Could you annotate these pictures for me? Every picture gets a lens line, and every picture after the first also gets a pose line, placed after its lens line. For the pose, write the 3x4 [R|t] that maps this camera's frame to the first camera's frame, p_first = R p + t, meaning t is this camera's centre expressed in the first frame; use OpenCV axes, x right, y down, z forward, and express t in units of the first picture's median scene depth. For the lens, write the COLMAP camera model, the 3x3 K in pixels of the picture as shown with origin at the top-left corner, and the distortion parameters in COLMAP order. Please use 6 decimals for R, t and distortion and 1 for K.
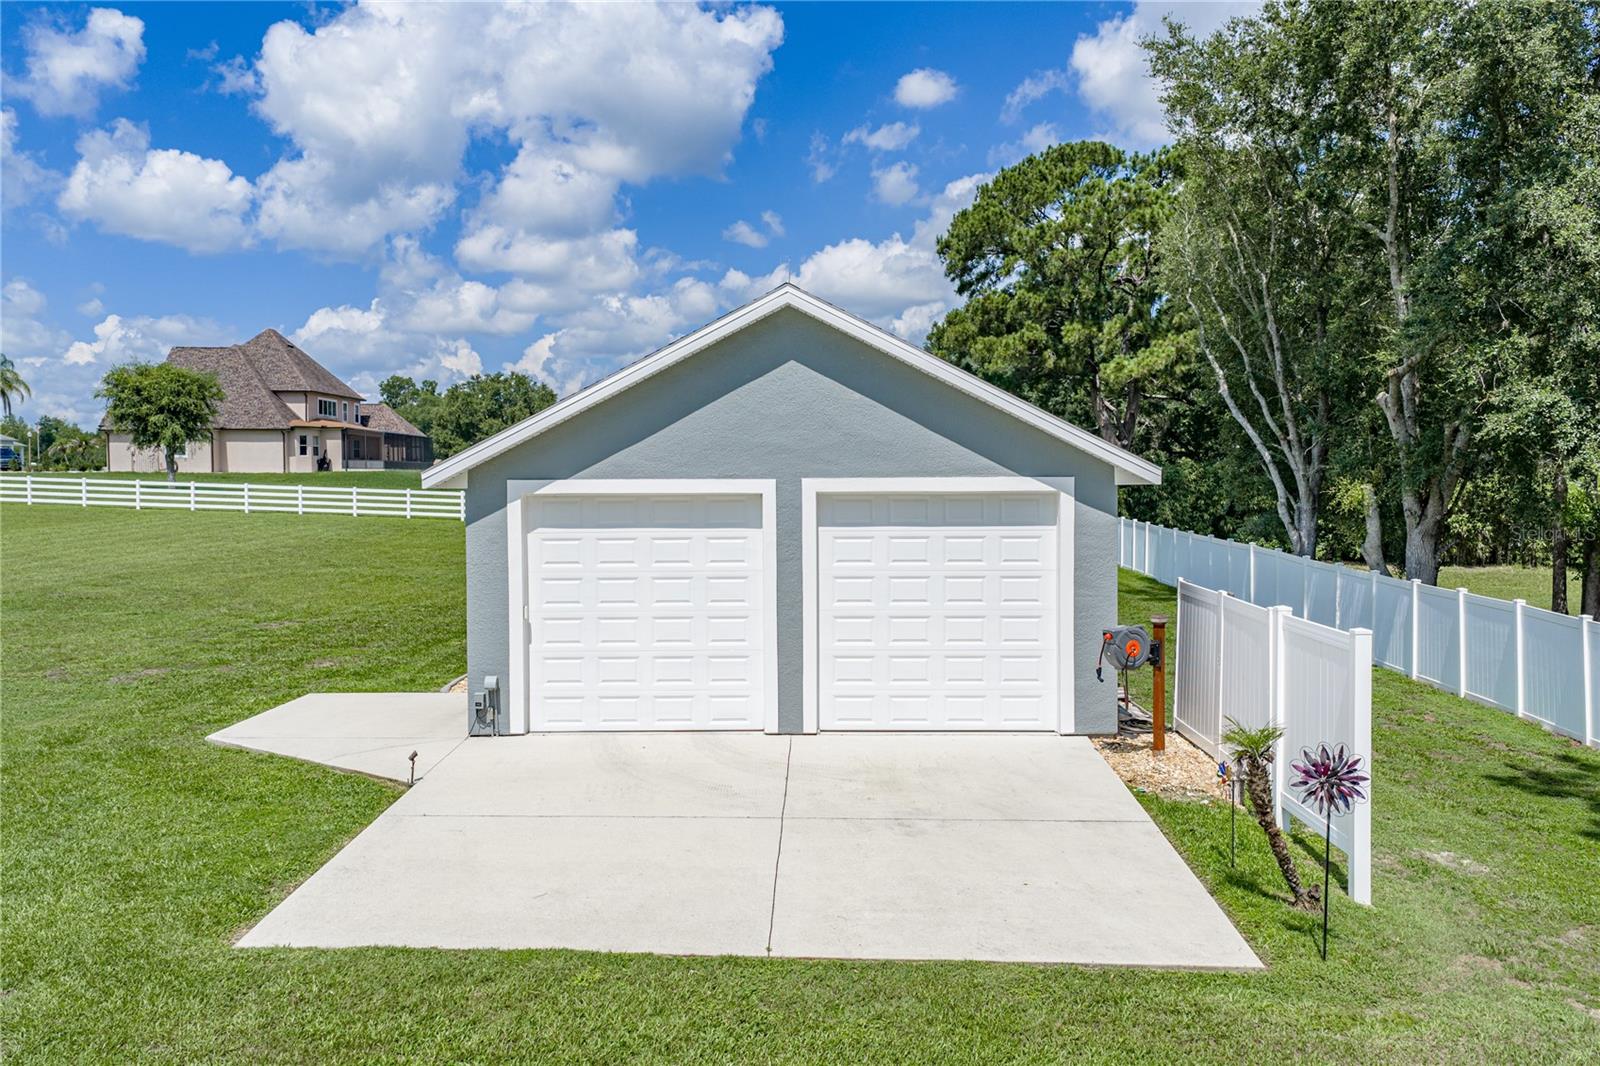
lens RADIAL K [[1337.9, 0, 799.3], [0, 1337.9, 533.2], [0, 0, 1]] dist [0.029306, -0.013850]
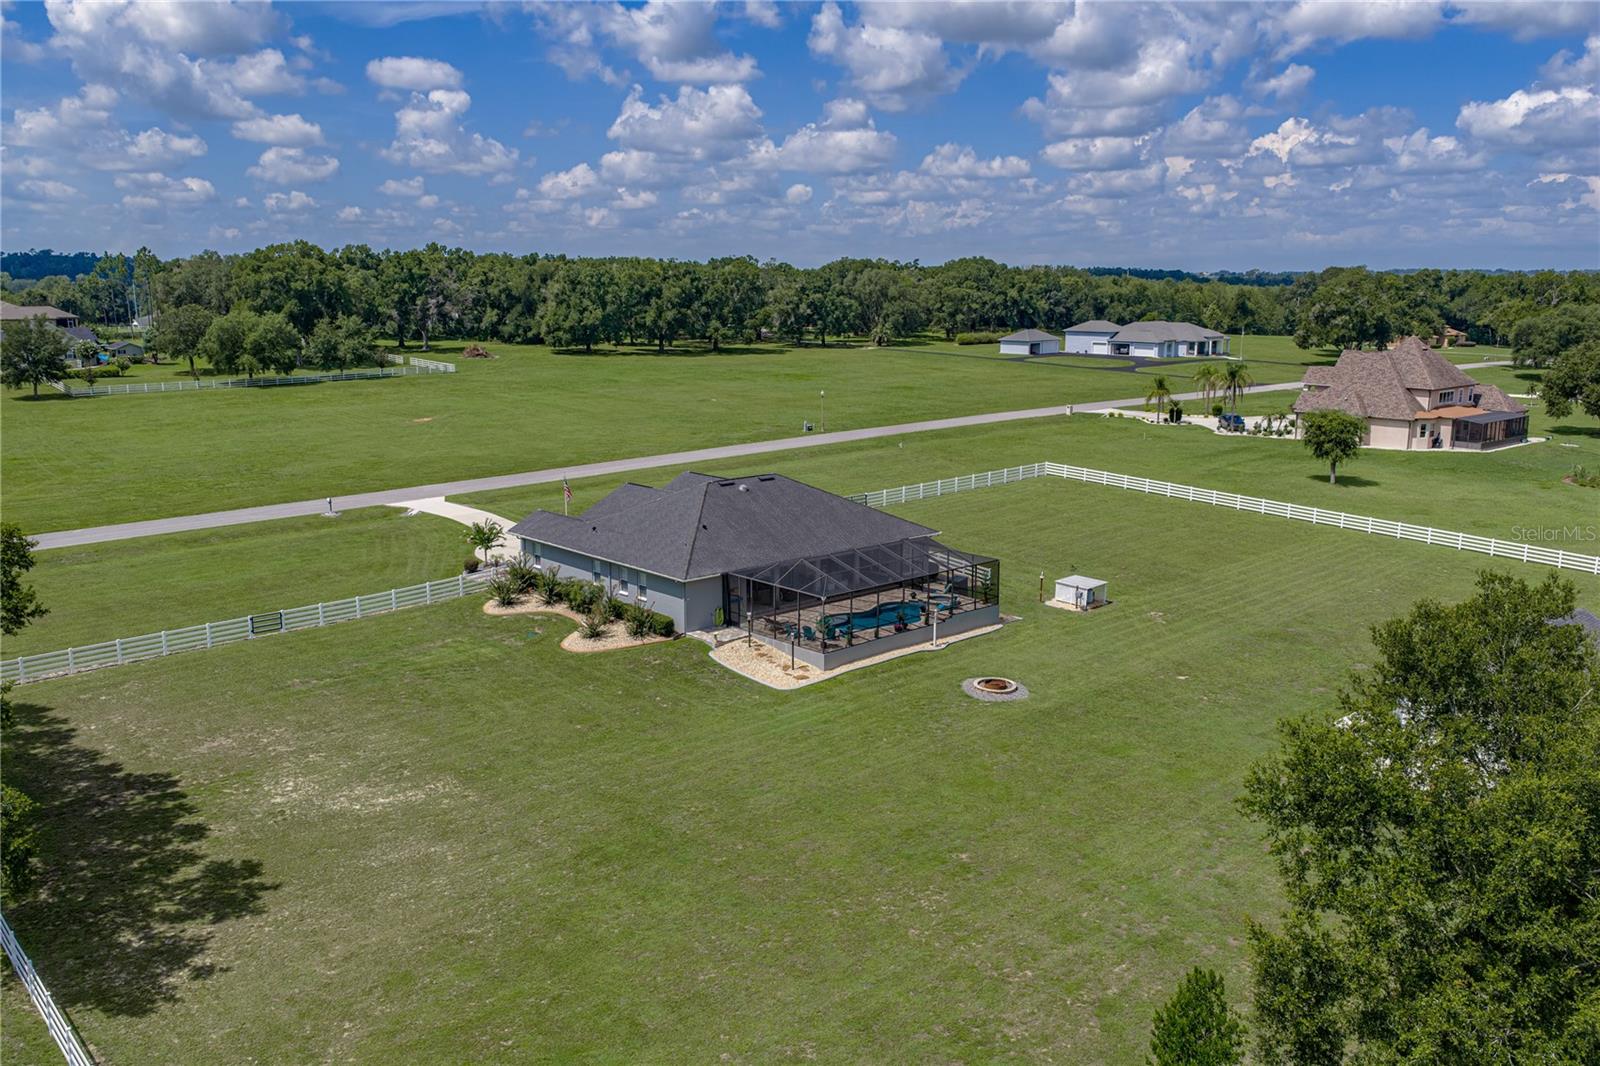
lens RADIAL K [[1337.9, 0, 798.7], [0, 1337.9, 534.5], [0, 0, 1]] dist [0.029306, -0.013850]
pose [[0.690439, 0.145463, -0.708614, 0.216240], [-0.038314, 0.985552, 0.164981, -0.170537], [0.722375, -0.086760, 0.686037, -0.506254]]
